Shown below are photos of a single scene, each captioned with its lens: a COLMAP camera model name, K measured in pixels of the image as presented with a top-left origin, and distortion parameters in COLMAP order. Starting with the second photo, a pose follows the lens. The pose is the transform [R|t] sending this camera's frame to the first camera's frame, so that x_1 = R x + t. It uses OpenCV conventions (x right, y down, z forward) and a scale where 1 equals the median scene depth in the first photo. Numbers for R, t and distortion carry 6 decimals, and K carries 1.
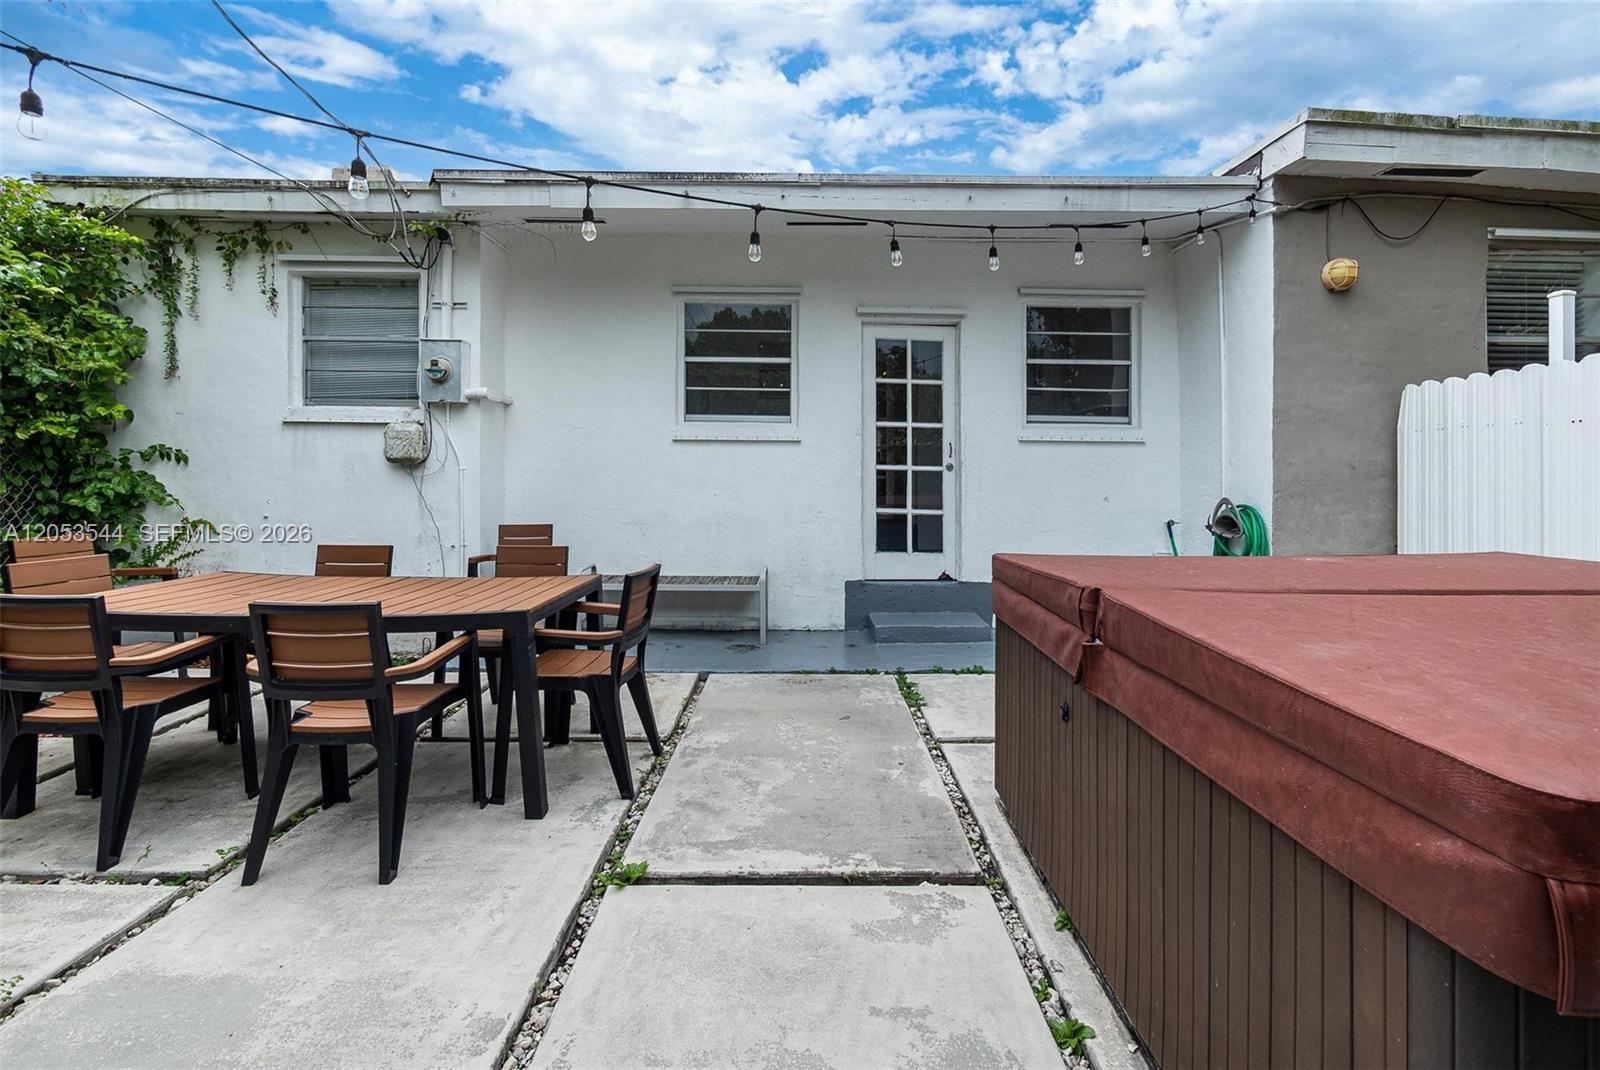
lens RADIAL K [[682.0, 0, 804.0], [0, 682.0, 491.8], [0, 0, 1]] dist [-0.000290, 0.000352]
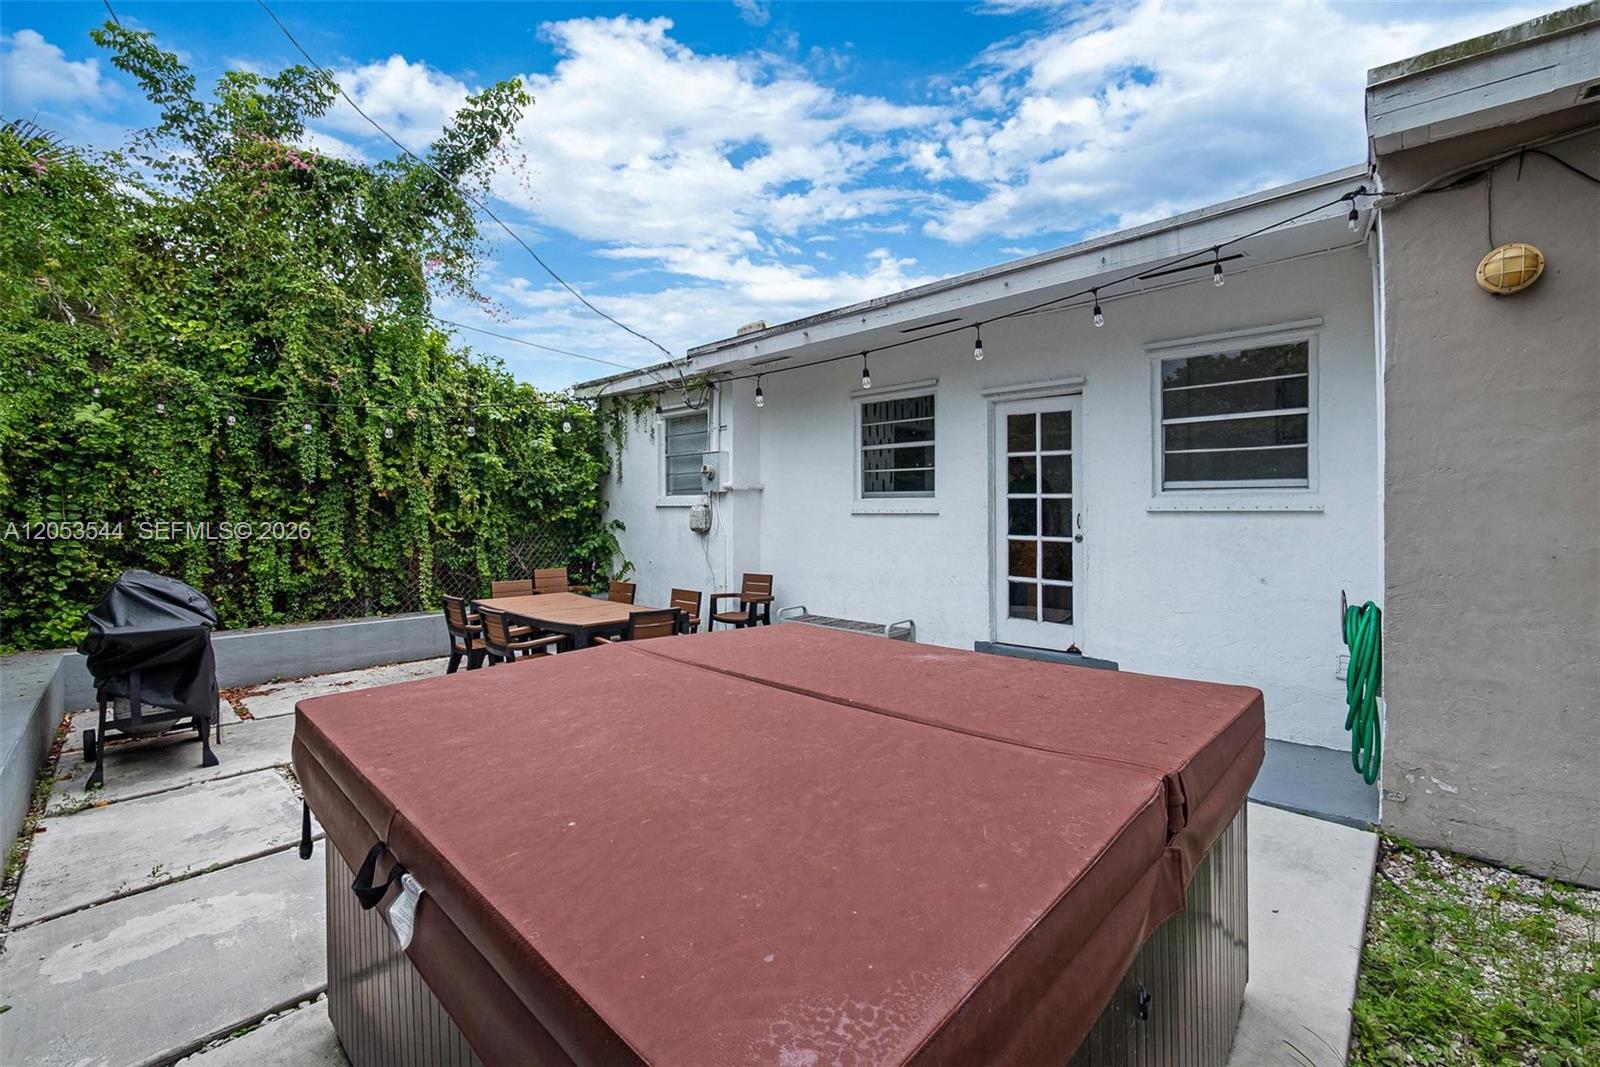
lens RADIAL K [[652.5, 0, 801.7], [0, 652.5, 549.1], [0, 0, 1]] dist [-0.001329, 0.000045]
pose [[0.733887, 0.028362, -0.678679, 0.606942], [-0.014003, 0.999547, 0.026629, -0.043801], [0.679127, -0.010039, 0.733952, 0.048502]]
